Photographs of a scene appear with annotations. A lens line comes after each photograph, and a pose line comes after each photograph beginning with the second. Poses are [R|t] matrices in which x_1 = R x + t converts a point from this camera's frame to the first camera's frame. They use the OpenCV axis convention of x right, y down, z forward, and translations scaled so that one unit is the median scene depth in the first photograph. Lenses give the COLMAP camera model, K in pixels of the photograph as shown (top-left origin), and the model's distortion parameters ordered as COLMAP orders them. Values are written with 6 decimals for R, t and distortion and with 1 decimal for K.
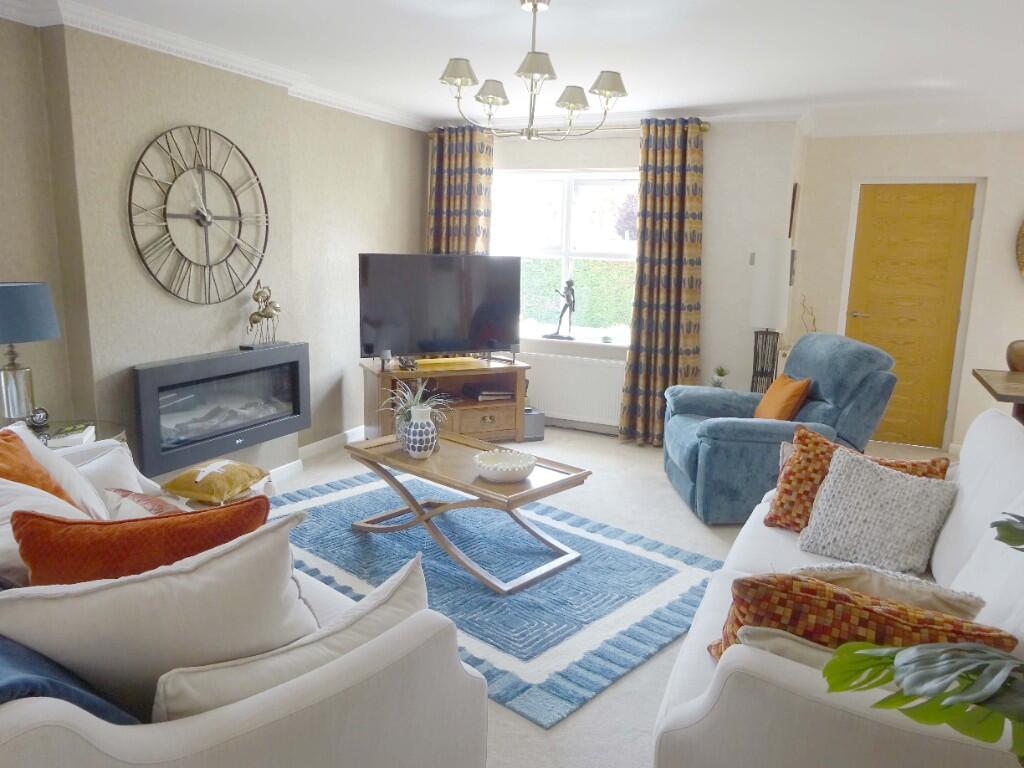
lens RADIAL K [[739.4, 0, 512.0], [0, 739.4, 384.0], [0, 0, 1]] dist [-0.021047, 0.006203]
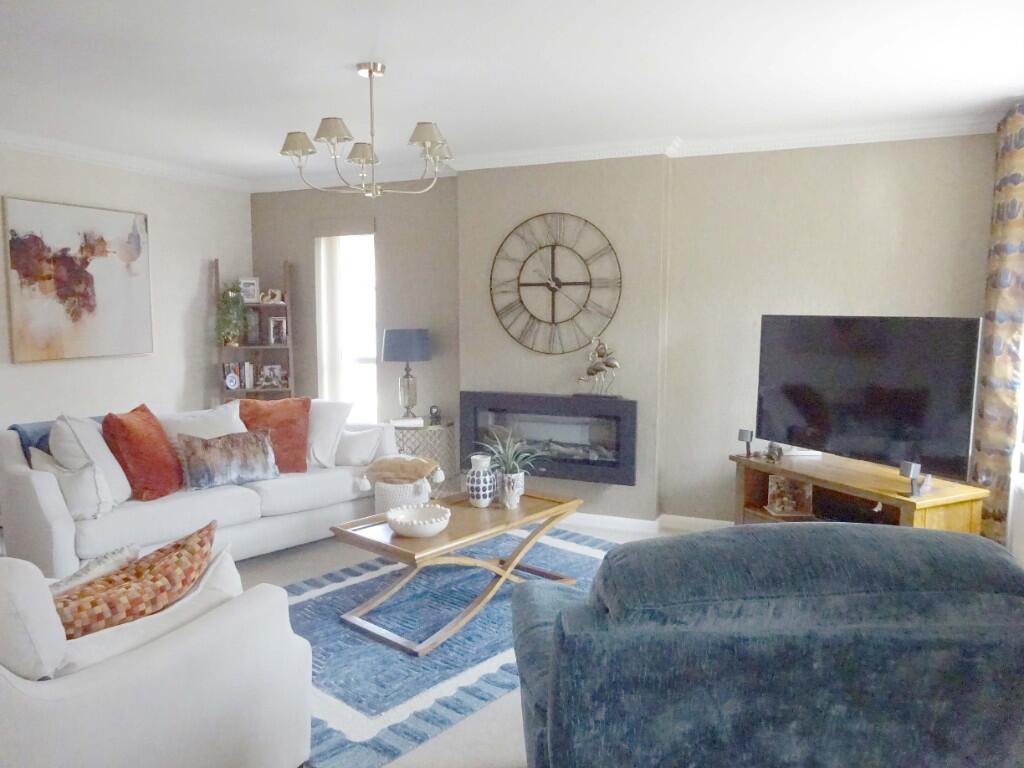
lens RADIAL K [[739.4, 0, 512.0], [0, 739.4, 384.0], [0, 0, 1]] dist [-0.021047, 0.006203]
pose [[0.022868, 0.067161, -0.997480, 0.828155], [-0.191408, 0.979578, 0.061568, -0.126512], [0.981244, 0.189518, 0.035256, 0.925585]]
